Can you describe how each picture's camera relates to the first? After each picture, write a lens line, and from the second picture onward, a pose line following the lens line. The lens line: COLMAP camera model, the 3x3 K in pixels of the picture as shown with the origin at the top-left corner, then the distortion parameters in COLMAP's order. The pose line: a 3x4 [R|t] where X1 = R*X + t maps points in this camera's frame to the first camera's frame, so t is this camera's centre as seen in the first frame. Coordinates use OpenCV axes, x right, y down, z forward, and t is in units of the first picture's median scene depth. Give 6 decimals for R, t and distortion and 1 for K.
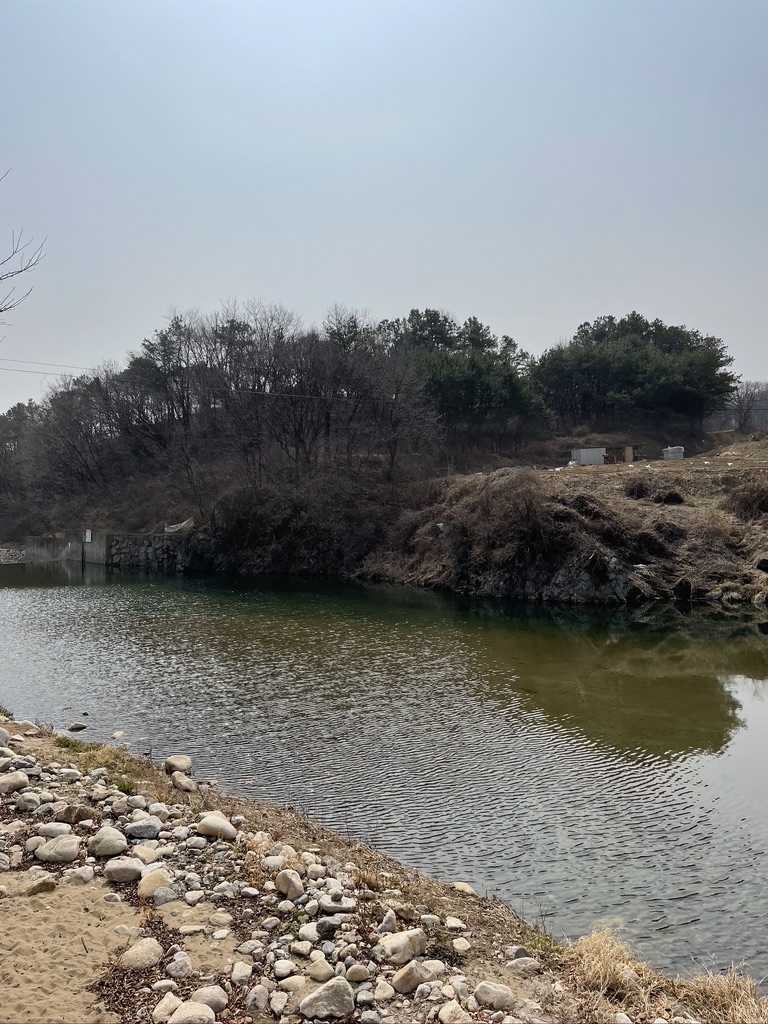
lens RADIAL K [[776.4, 0, 384.0], [0, 776.4, 512.0], [0, 0, 1]] dist [-0.000315, -0.001352]
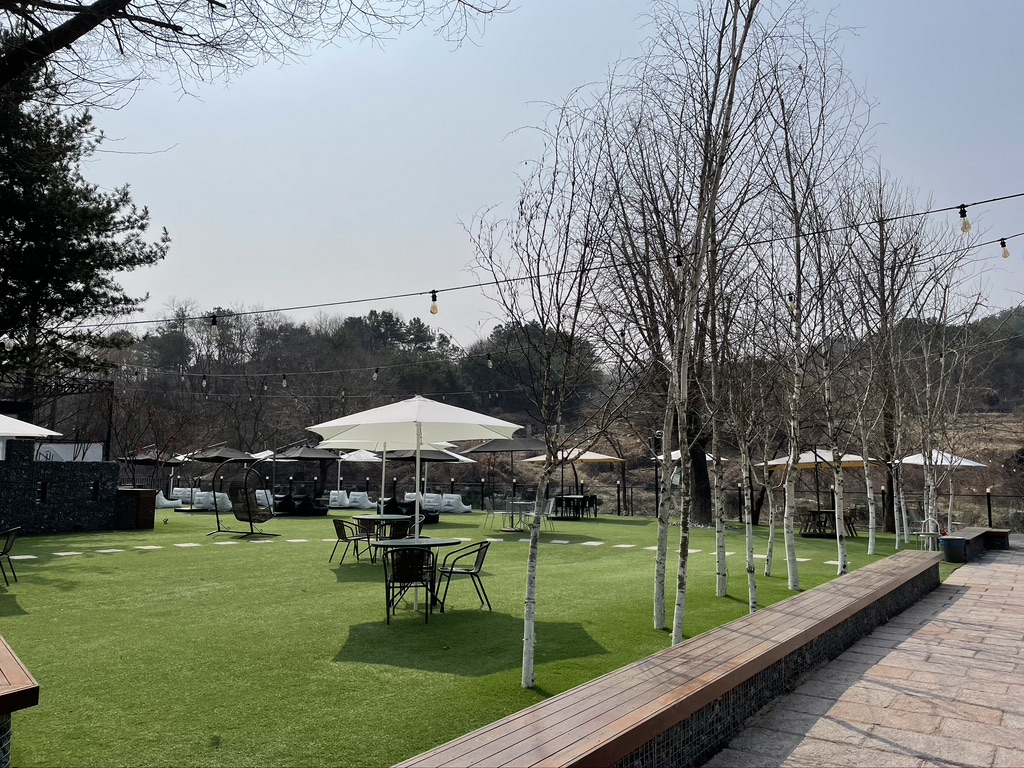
lens RADIAL K [[776.4, 0, 512.0], [0, 776.4, 384.0], [0, 0, 1]] dist [-0.000315, -0.001352]
pose [[0.960030, 0.043564, 0.276488, -0.090564], [-0.014964, 0.994389, -0.104722, -0.005065], [-0.279498, 0.096399, 0.955295, -0.291150]]
